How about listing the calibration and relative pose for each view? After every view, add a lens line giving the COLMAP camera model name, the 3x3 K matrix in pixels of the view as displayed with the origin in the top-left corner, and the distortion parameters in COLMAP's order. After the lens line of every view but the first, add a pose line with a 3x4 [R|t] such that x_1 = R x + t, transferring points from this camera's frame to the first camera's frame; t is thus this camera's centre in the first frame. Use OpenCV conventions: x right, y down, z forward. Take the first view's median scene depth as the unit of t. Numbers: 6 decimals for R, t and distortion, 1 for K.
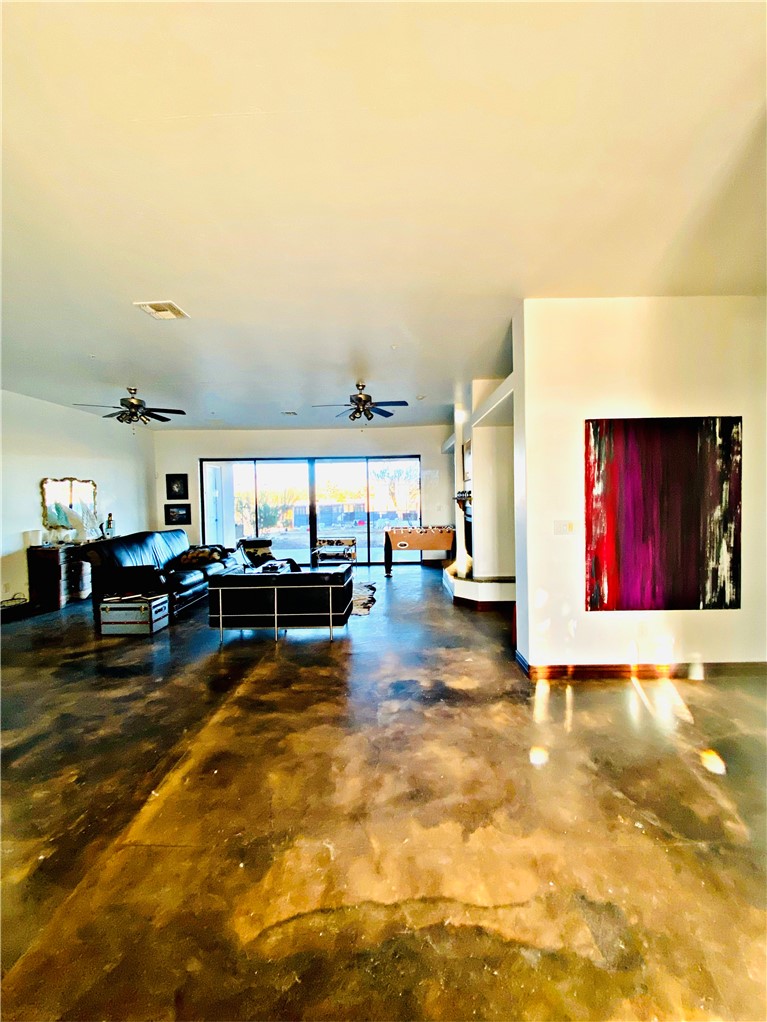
lens RADIAL K [[411.6, 0, 385.9], [0, 411.6, 507.9], [0, 0, 1]] dist [0.043754, -0.033263]
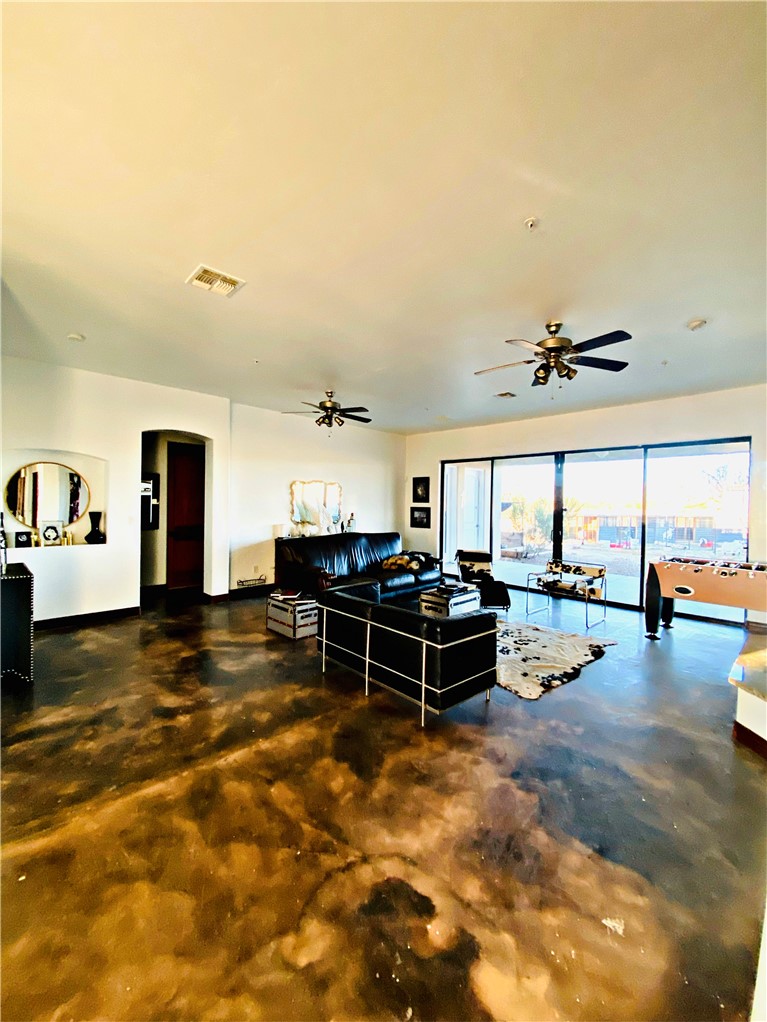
lens RADIAL K [[411.6, 0, 385.9], [0, 411.6, 507.9], [0, 0, 1]] dist [0.043754, -0.033263]
pose [[0.715385, 0.037636, -0.697716, 0.208399], [-0.047903, 0.998841, 0.004763, -0.013752], [0.697086, 0.030016, 0.716358, 0.382718]]
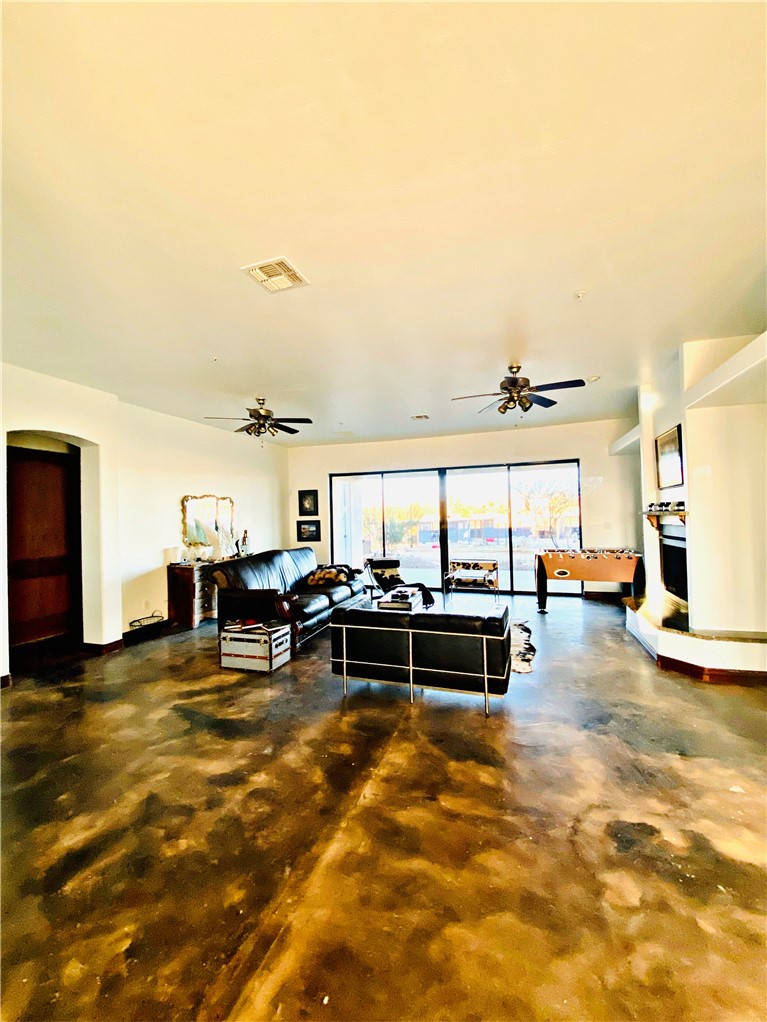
lens RADIAL K [[411.6, 0, 385.9], [0, 411.6, 507.9], [0, 0, 1]] dist [0.043754, -0.033263]
pose [[0.956957, -0.009704, -0.290067, -0.068216], [-0.001378, 0.999278, -0.037974, -0.004220], [0.290226, 0.036739, 0.956253, 0.196356]]
